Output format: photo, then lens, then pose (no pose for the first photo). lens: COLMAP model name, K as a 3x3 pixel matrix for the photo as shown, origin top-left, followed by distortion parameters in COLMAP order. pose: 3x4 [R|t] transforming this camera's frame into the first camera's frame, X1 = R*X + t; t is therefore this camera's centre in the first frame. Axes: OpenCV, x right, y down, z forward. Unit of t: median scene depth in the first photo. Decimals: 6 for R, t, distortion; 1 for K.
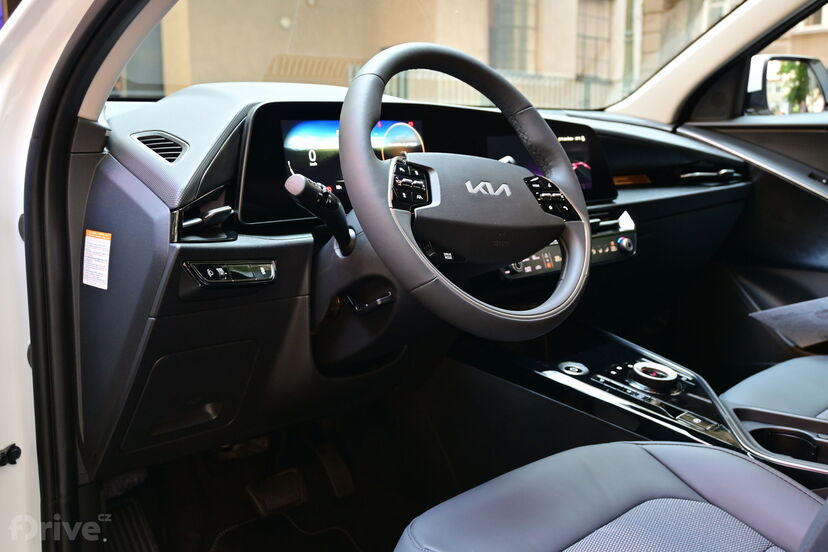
lens RADIAL K [[869.5, 0, 413.4], [0, 869.5, 276.2], [0, 0, 1]] dist [0.029065, 0.000000]
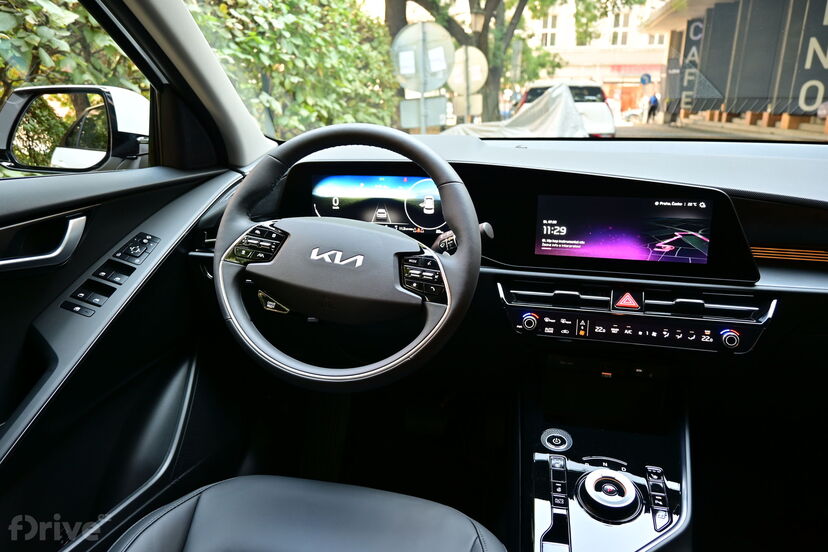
lens RADIAL K [[573.2, 0, 413.9], [0, 573.2, 275.4], [0, 0, 1]] dist [0.003412, -0.009628]
pose [[0.529122, 0.247743, -0.811575, 0.702642], [-0.135957, 0.968825, 0.207106, -0.228838], [0.837583, 0.000755, 0.546309, 0.615044]]
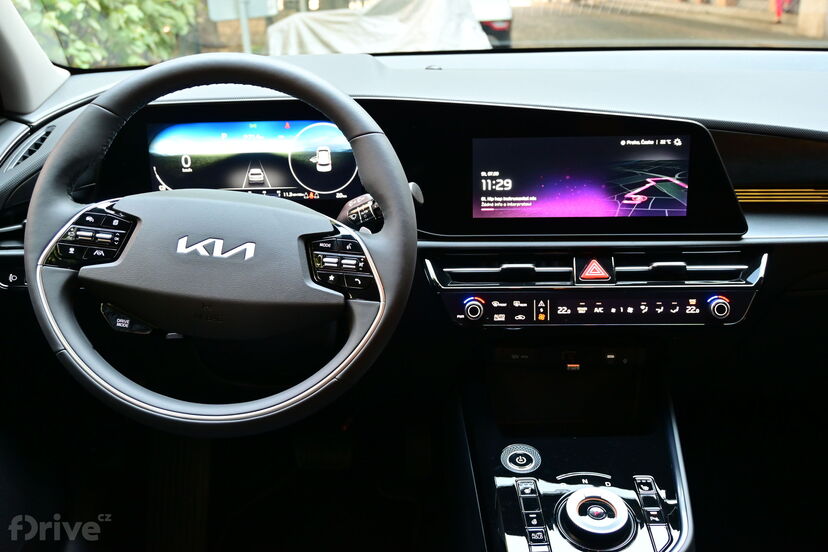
lens RADIAL K [[825.5, 0, 415.1], [0, 825.5, 279.6], [0, 0, 1]] dist [0.005361, 0.000000]
pose [[0.704841, 0.240981, -0.667178, 0.682079], [-0.101801, 0.965156, 0.241061, -0.255312], [0.702022, -0.101991, 0.704814, 0.534232]]
